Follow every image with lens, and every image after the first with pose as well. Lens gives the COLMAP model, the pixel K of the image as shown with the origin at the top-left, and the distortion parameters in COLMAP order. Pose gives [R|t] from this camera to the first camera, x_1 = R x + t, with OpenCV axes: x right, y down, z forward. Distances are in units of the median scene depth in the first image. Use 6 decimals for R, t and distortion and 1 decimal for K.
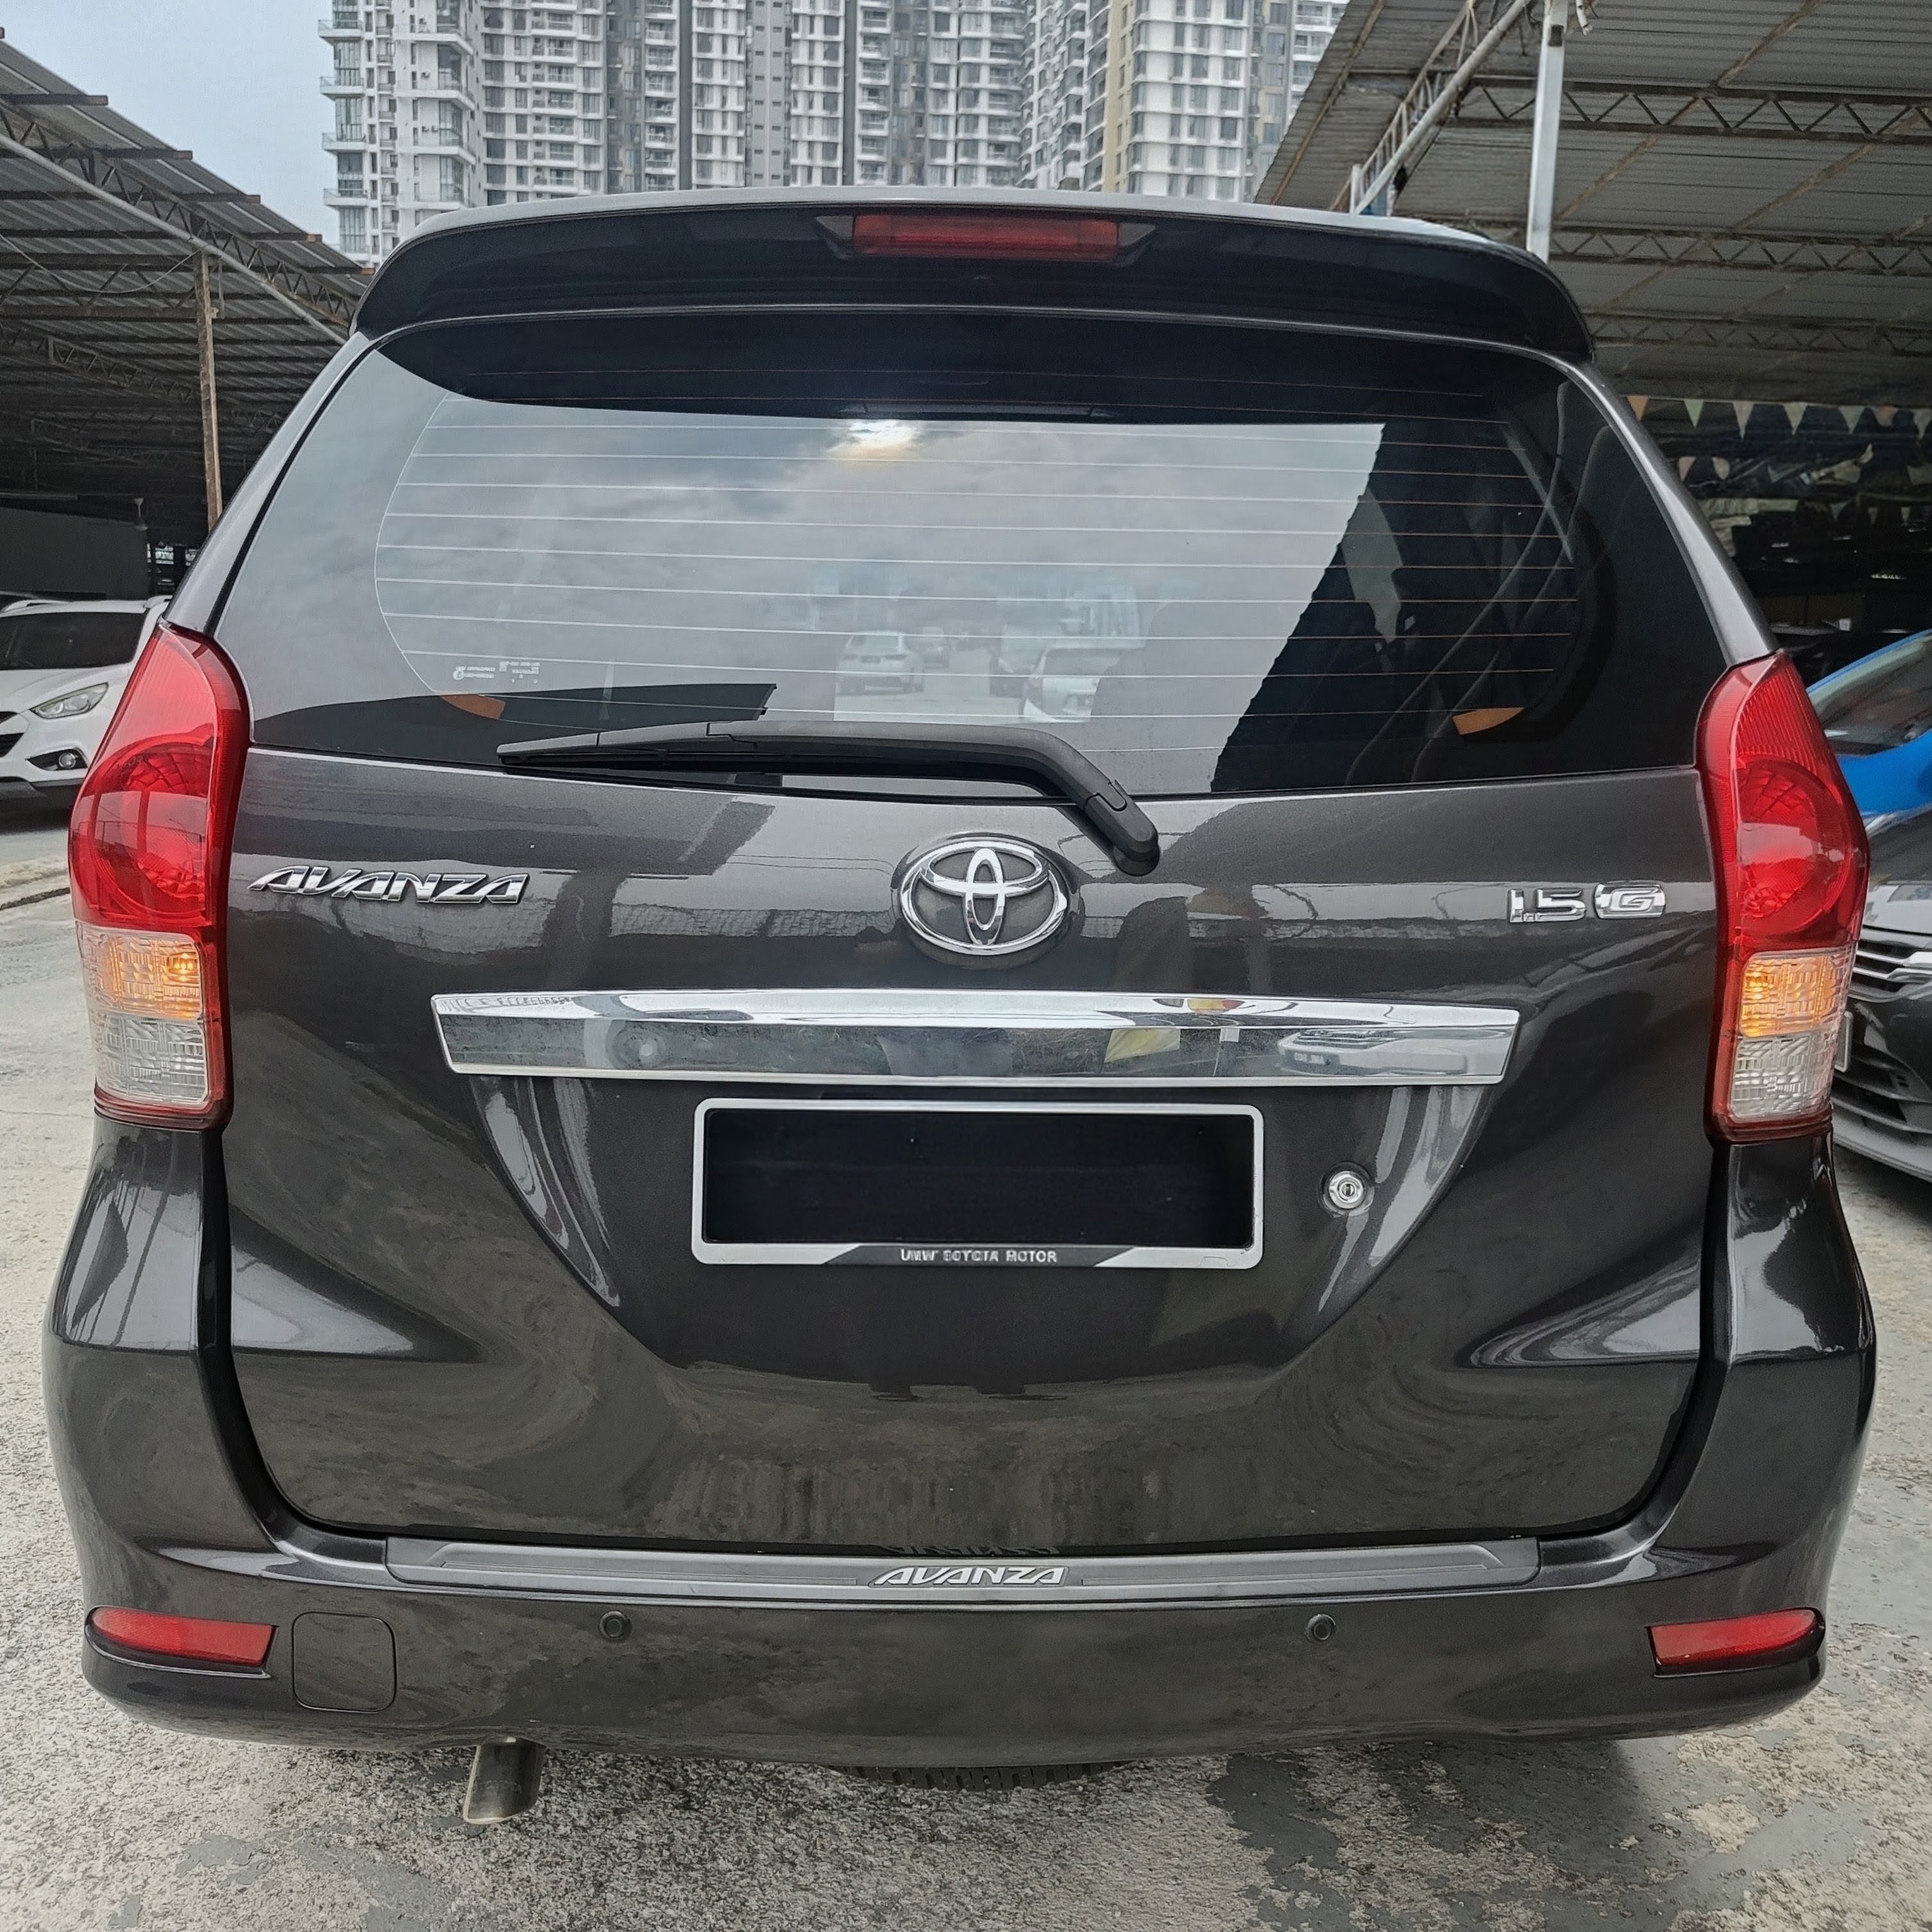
lens RADIAL K [[1879.5, 0, 978.8], [0, 1879.5, 961.2], [0, 0, 1]] dist [-0.012672, 0.003382]
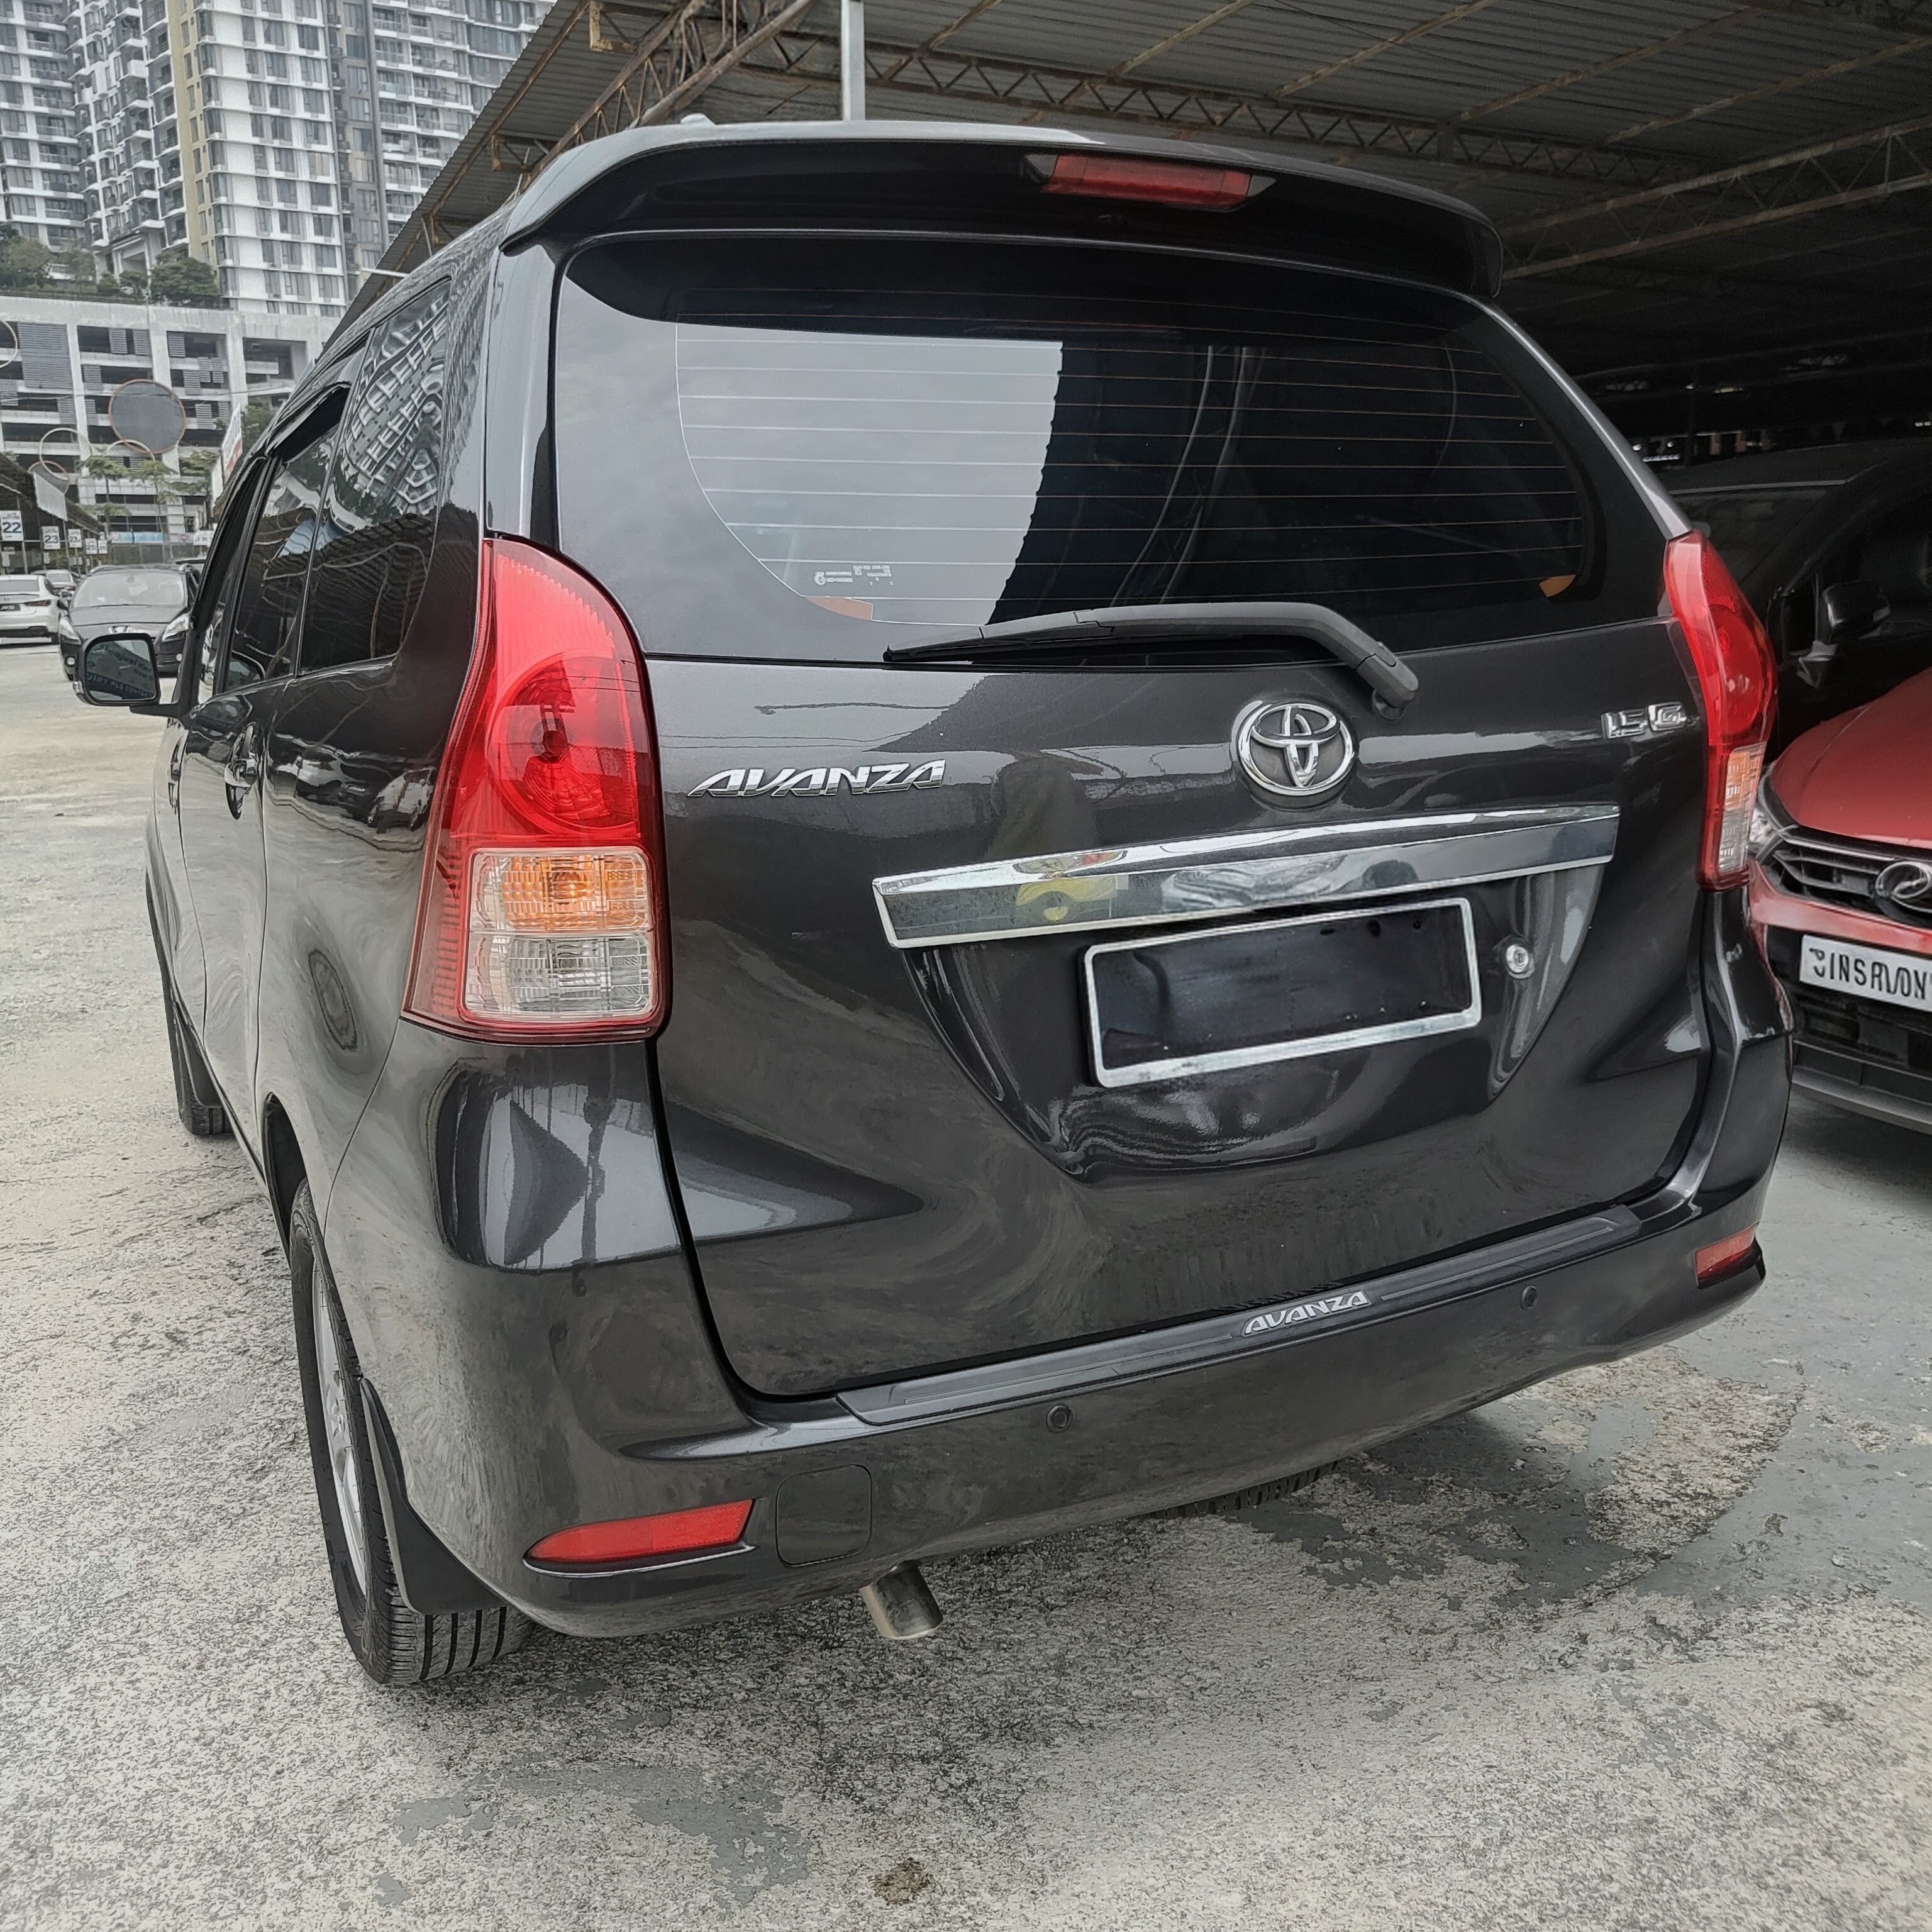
lens RADIAL K [[1812.4, 0, 966.0], [0, 1812.4, 966.0], [0, 0, 1]] dist [0.037108, -0.041912]
pose [[0.897904, -0.124061, 0.422348, -0.635255], [0.105200, 0.992139, 0.067778, 0.002404], [-0.427437, -0.016427, 0.903896, 0.034630]]
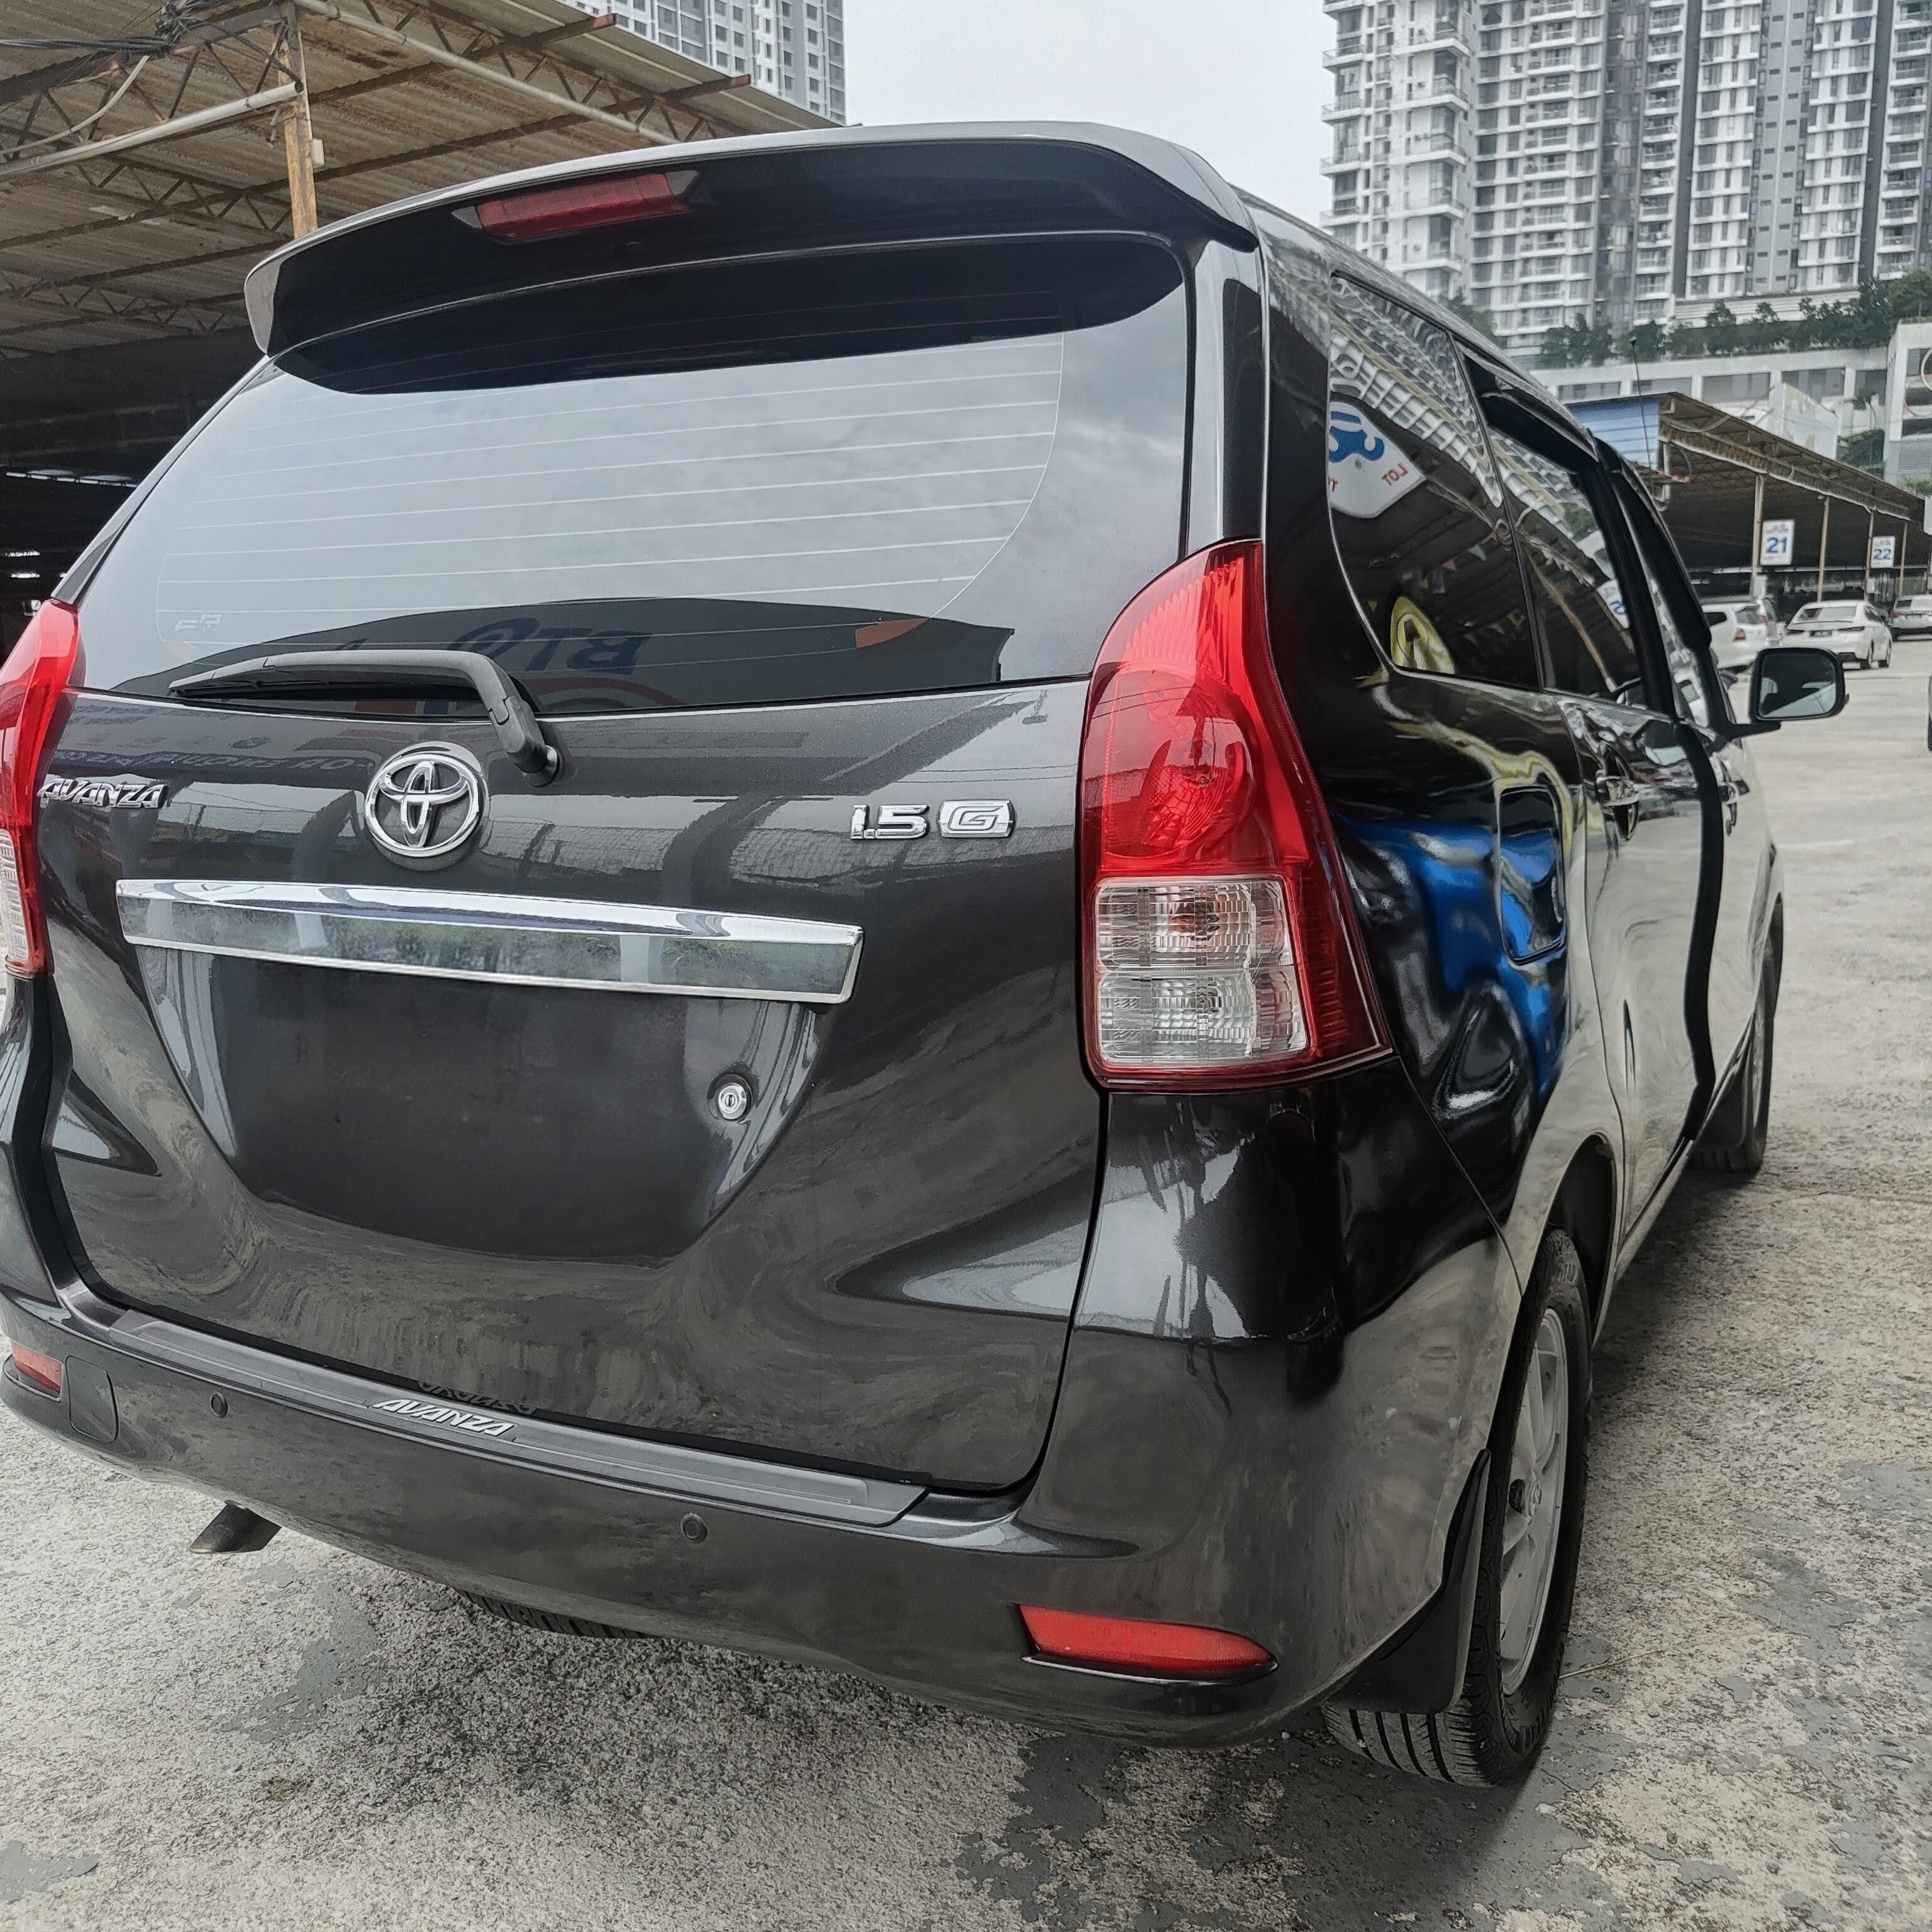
lens RADIAL K [[1879.5, 0, 978.8], [0, 1879.5, 961.2], [0, 0, 1]] dist [-0.012672, 0.003382]
pose [[0.866822, 0.049193, -0.496186, 0.775077], [-0.046679, 0.998757, 0.017473, 0.021505], [0.496429, 0.008015, 0.868040, 0.177475]]
